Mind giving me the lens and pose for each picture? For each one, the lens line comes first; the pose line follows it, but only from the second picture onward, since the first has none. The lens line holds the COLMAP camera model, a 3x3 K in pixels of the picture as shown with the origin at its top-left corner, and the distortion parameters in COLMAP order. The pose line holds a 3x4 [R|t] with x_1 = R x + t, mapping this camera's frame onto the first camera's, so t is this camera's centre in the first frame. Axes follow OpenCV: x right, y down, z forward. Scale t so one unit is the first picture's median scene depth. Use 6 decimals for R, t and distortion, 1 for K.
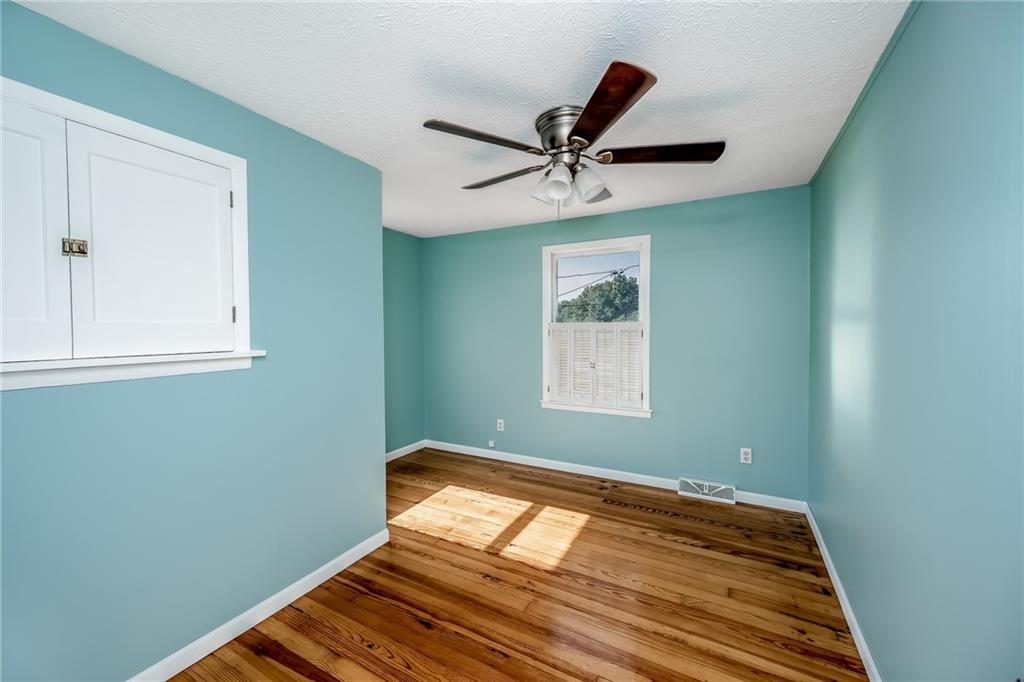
lens RADIAL K [[414.7, 0, 508.5], [0, 414.7, 334.5], [0, 0, 1]] dist [0.002235, -0.000033]
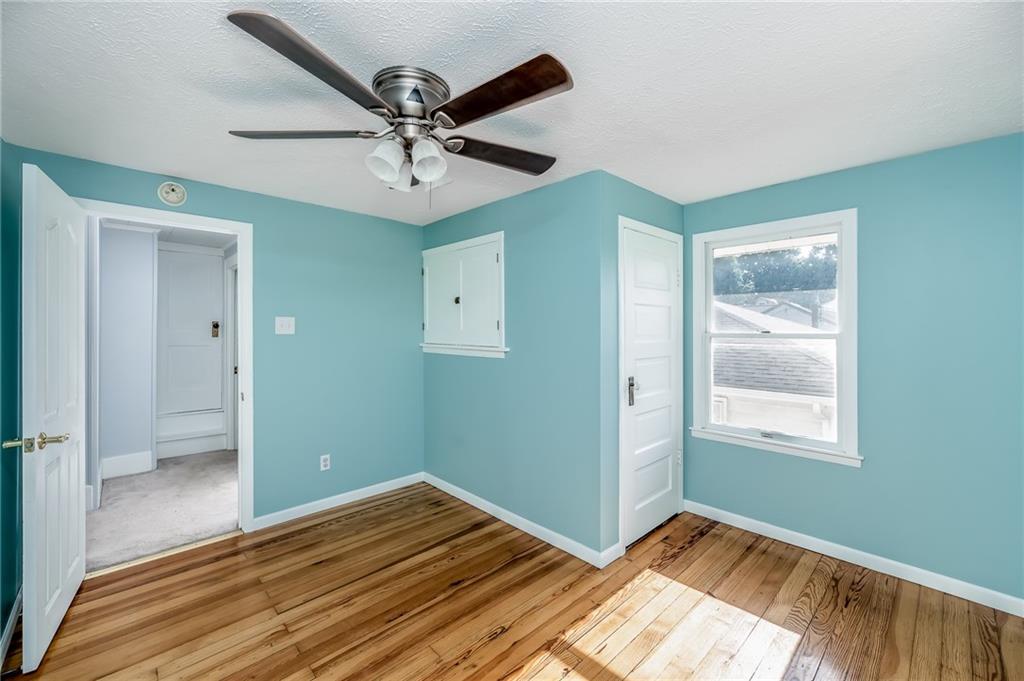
lens RADIAL K [[414.7, 0, 508.5], [0, 414.7, 334.0], [0, 0, 1]] dist [0.002235, -0.000033]
pose [[-0.308922, 0.017234, -0.950931, 0.791541], [-0.018580, 0.999536, 0.024151, -0.047580], [0.950906, 0.025129, -0.308458, 1.339193]]
